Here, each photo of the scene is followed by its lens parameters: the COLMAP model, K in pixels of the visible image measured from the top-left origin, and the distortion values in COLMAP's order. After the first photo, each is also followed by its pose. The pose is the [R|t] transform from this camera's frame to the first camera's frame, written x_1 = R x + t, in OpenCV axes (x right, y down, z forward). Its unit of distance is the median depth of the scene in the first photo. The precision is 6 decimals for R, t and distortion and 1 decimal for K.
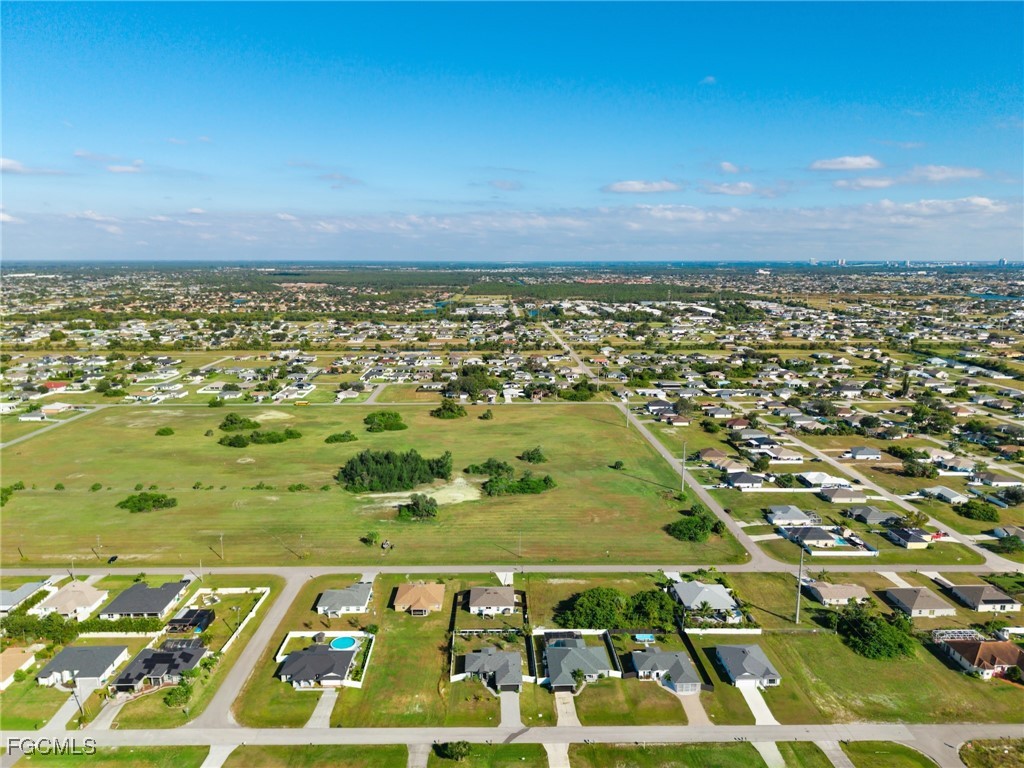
lens RADIAL K [[689.8, 0, 513.7], [0, 689.8, 383.2], [0, 0, 1]] dist [0.018593, -0.014612]
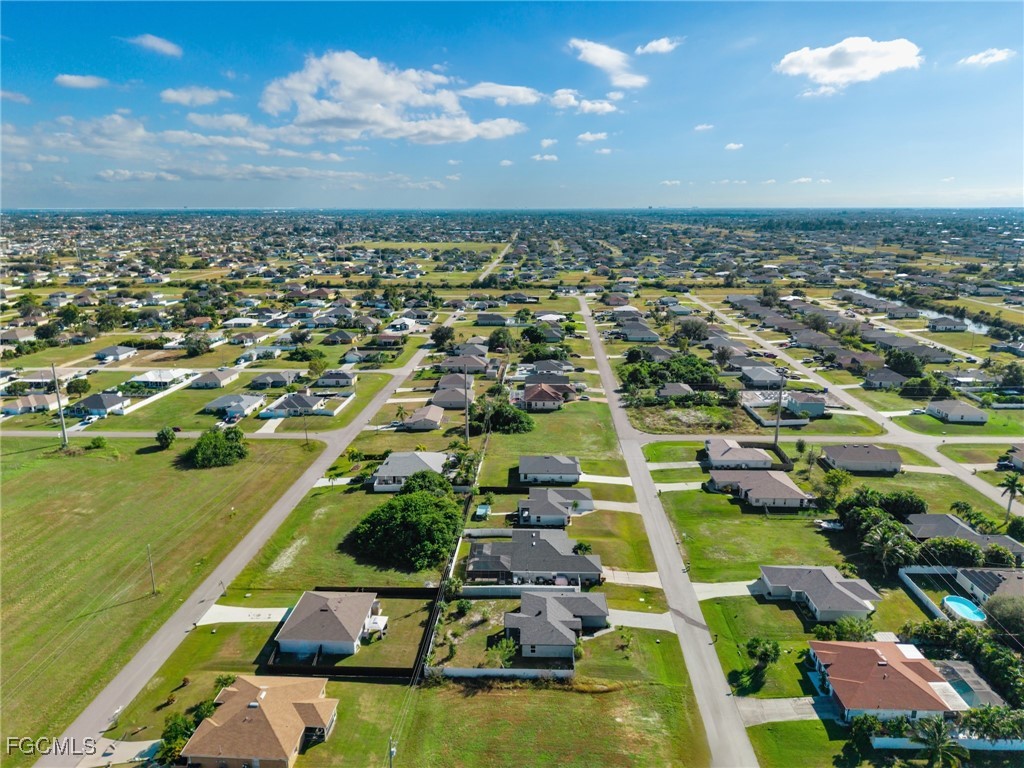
lens RADIAL K [[689.8, 0, 513.7], [0, 689.8, 383.2], [0, 0, 1]] dist [0.018593, -0.014612]
pose [[0.066386, -0.251911, 0.965471, -0.468924], [0.184679, 0.953989, 0.236216, 0.044396], [-0.980554, 0.162620, 0.109855, 0.761204]]
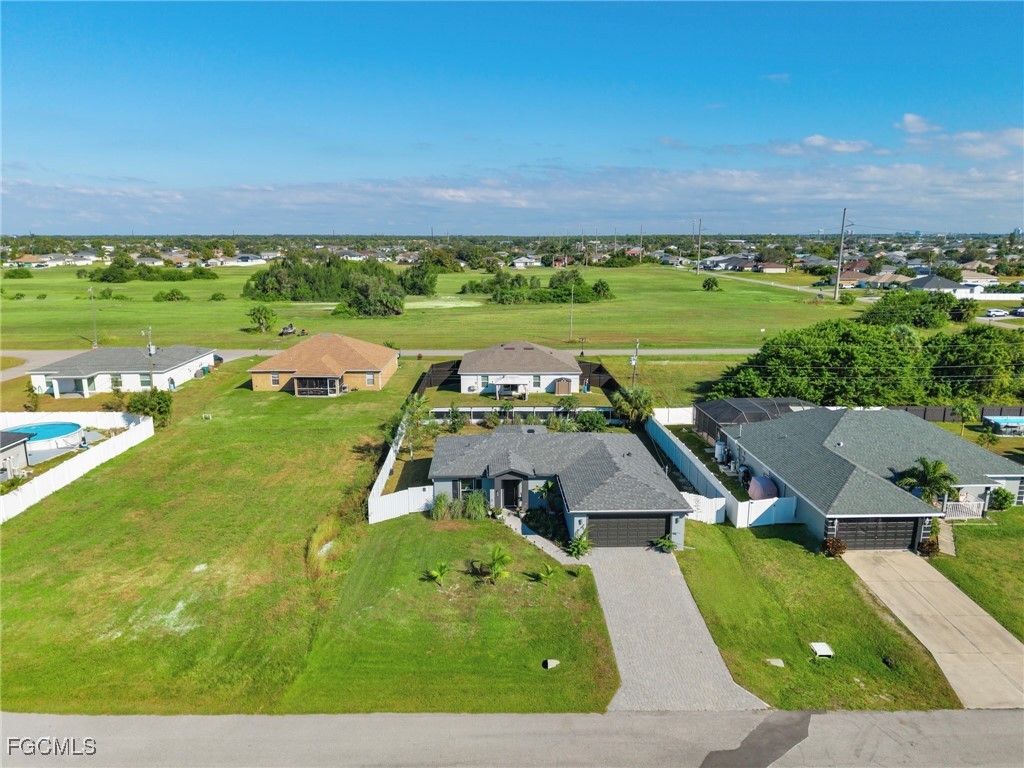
lens RADIAL K [[689.8, 0, 513.7], [0, 689.8, 383.2], [0, 0, 1]] dist [0.018593, -0.014612]
pose [[0.999993, -0.002120, -0.003175, -0.032345], [0.002203, 0.999653, 0.026245, 0.302852], [0.003119, -0.026252, 0.999650, 0.612087]]
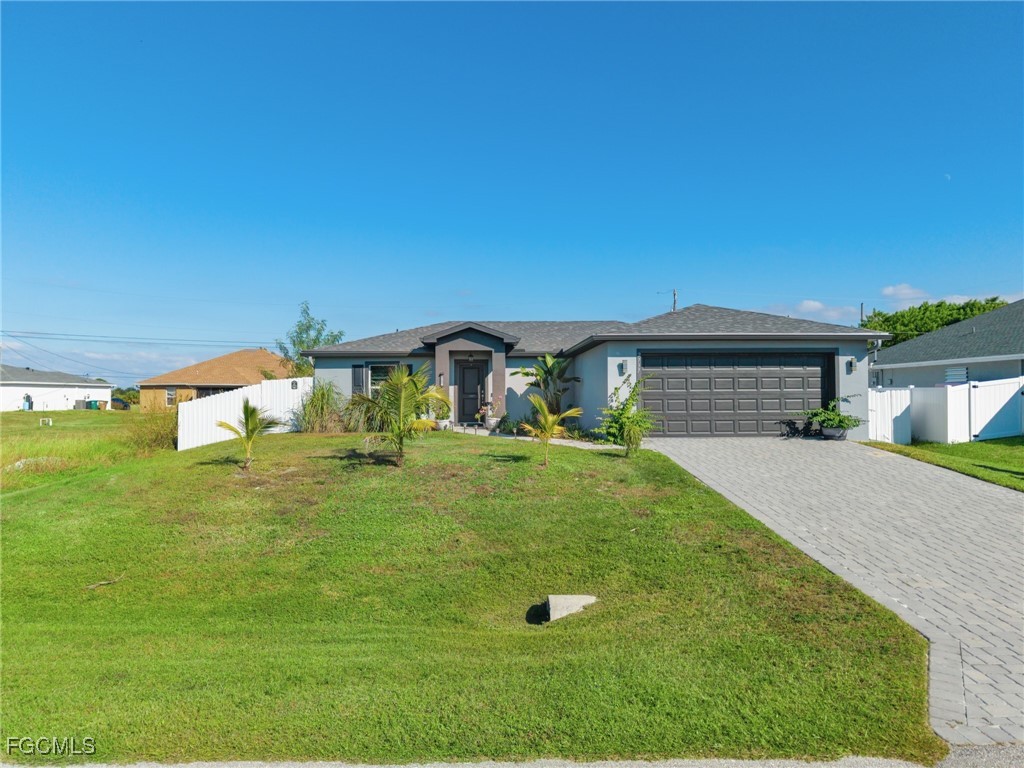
lens RADIAL K [[683.8, 0, 512.0], [0, 683.8, 390.6], [0, 0, 1]] dist [0.044823, -0.052107]
pose [[0.999976, -0.006693, -0.001936, -0.027915], [0.006194, 0.981187, -0.192961, 0.356622], [0.003191, 0.192945, 0.981204, 0.710225]]
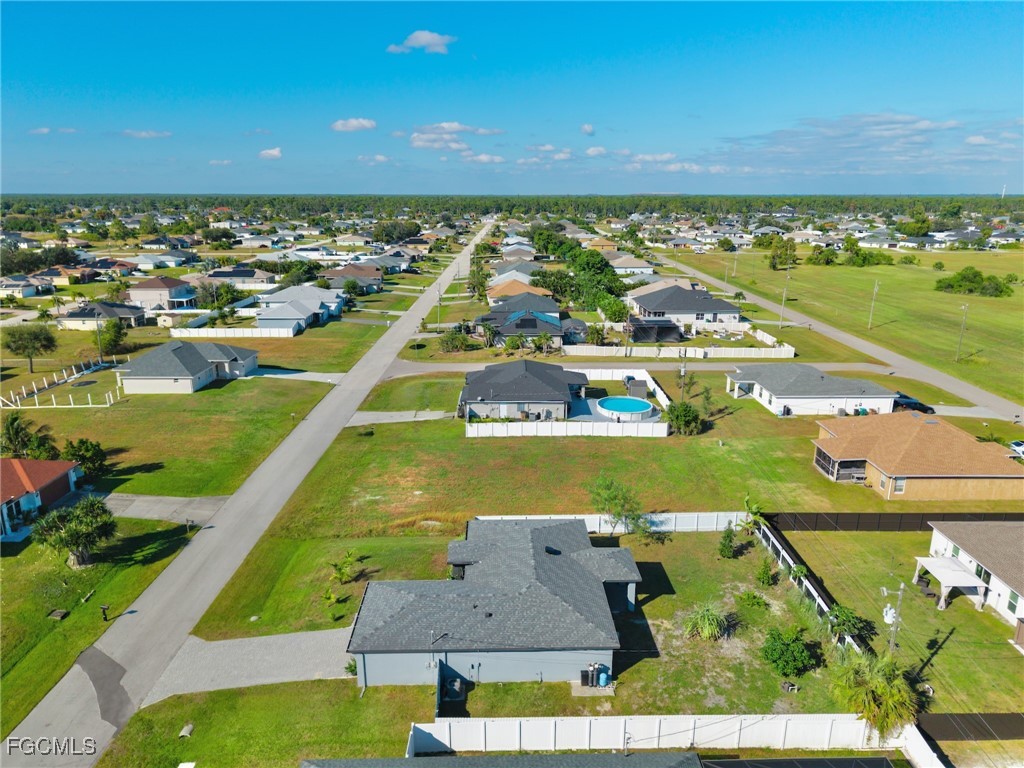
lens RADIAL K [[689.8, 0, 513.7], [0, 689.8, 383.2], [0, 0, 1]] dist [0.018593, -0.014612]
pose [[-0.015632, 0.263250, -0.964601, 0.149772], [-0.184950, 0.947310, 0.261528, 0.228717], [0.982624, 0.182491, 0.033880, 0.798817]]
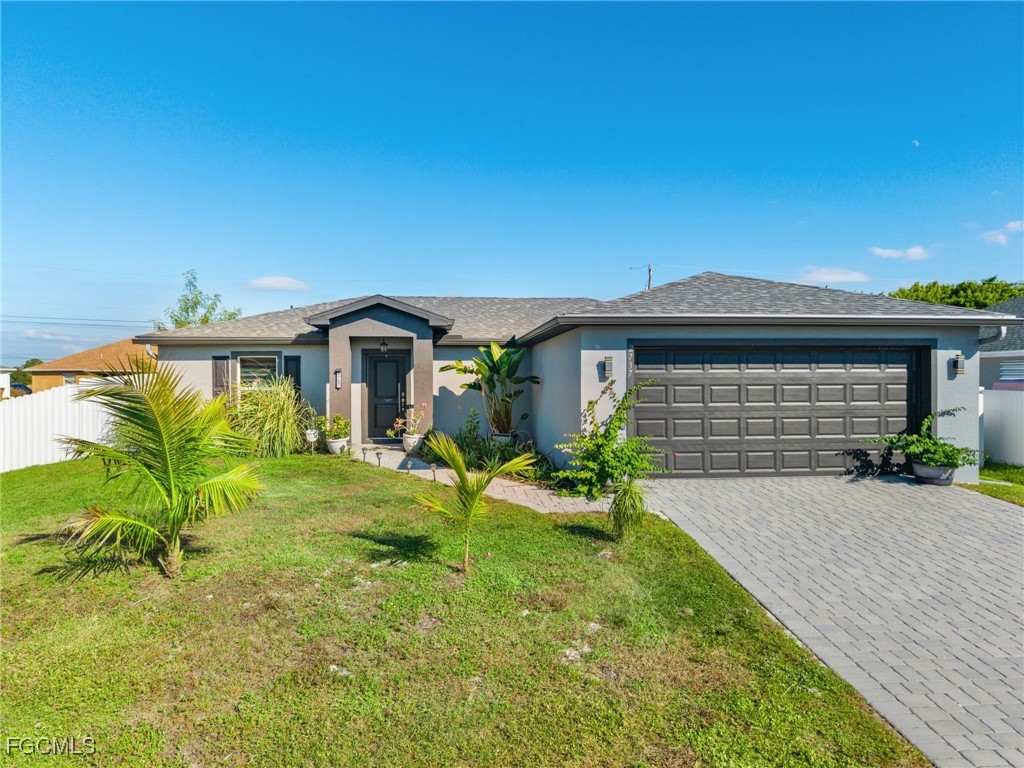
lens RADIAL K [[689.8, 0, 513.7], [0, 689.8, 383.2], [0, 0, 1]] dist [0.018593, -0.014612]
pose [[0.998505, -0.005225, 0.054413, -0.024886], [0.014730, 0.984317, -0.175790, 0.349405], [-0.052641, 0.176329, 0.982923, 0.735892]]
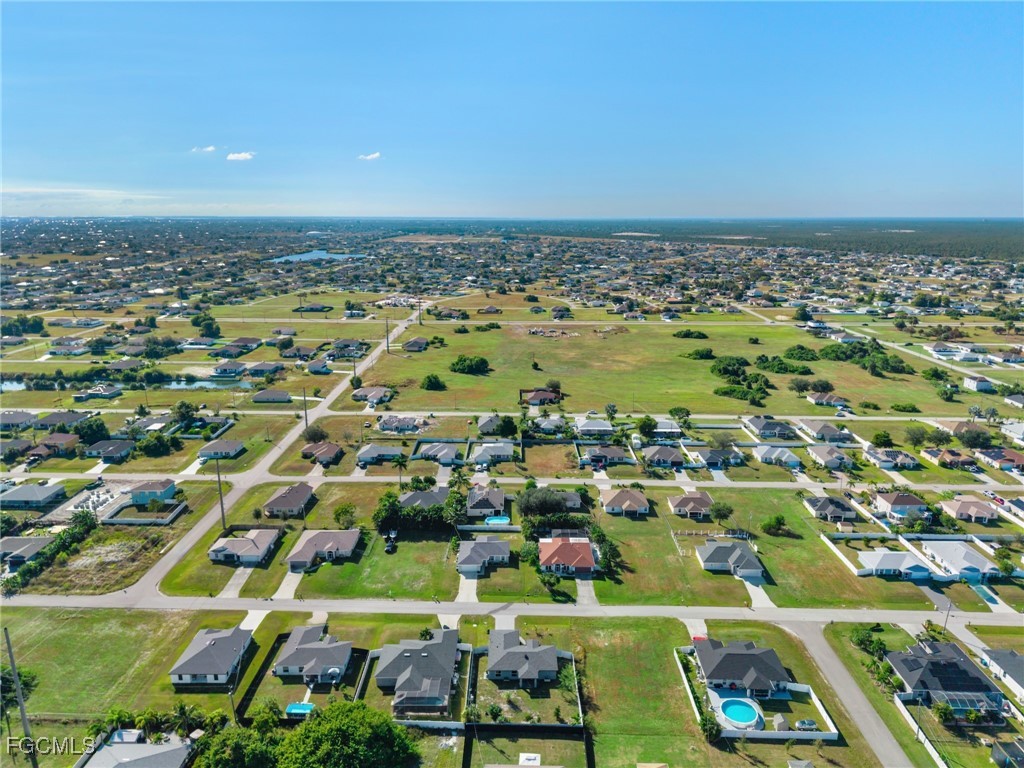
lens RADIAL K [[689.8, 0, 513.7], [0, 689.8, 383.2], [0, 0, 1]] dist [0.018593, -0.014612]
pose [[-0.999044, -0.013771, 0.041500, -0.039974], [0.004653, 0.910238, 0.414058, -0.183344], [-0.043477, 0.413855, -0.909304, 1.314346]]
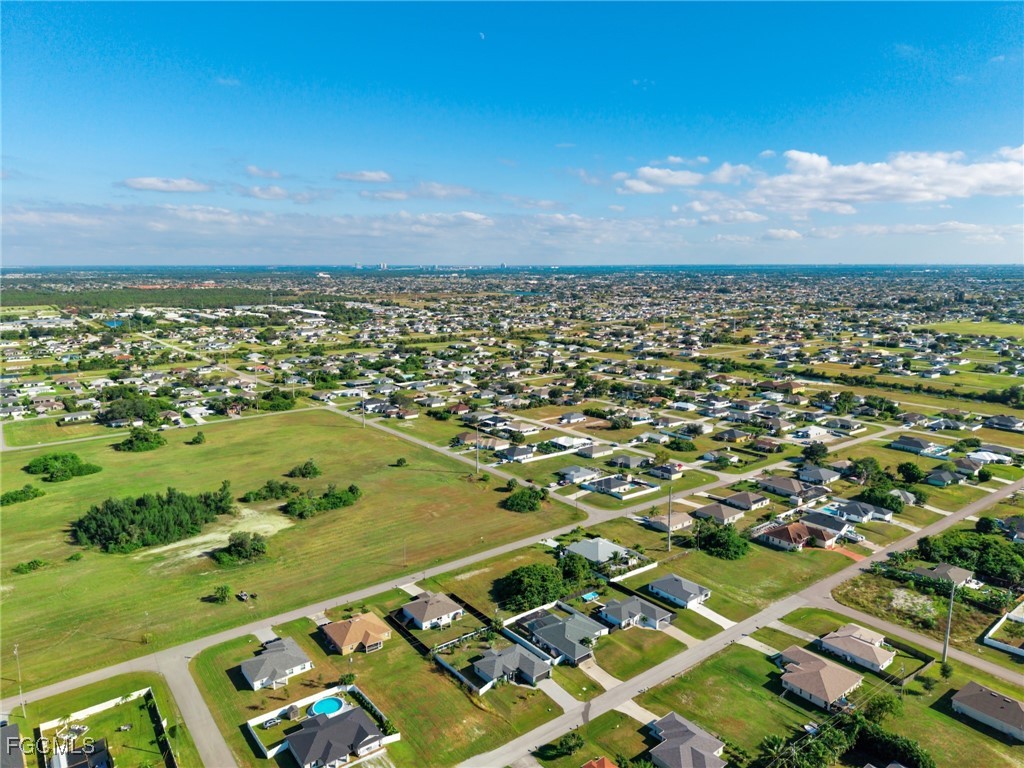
lens RADIAL K [[683.8, 0, 512.0], [0, 683.8, 390.6], [0, 0, 1]] dist [0.044823, -0.052107]
pose [[0.807725, -0.113111, 0.578607, -0.440393], [0.110140, 0.993095, 0.040385, -0.008387], [-0.579180, 0.031108, 0.814606, 0.163720]]
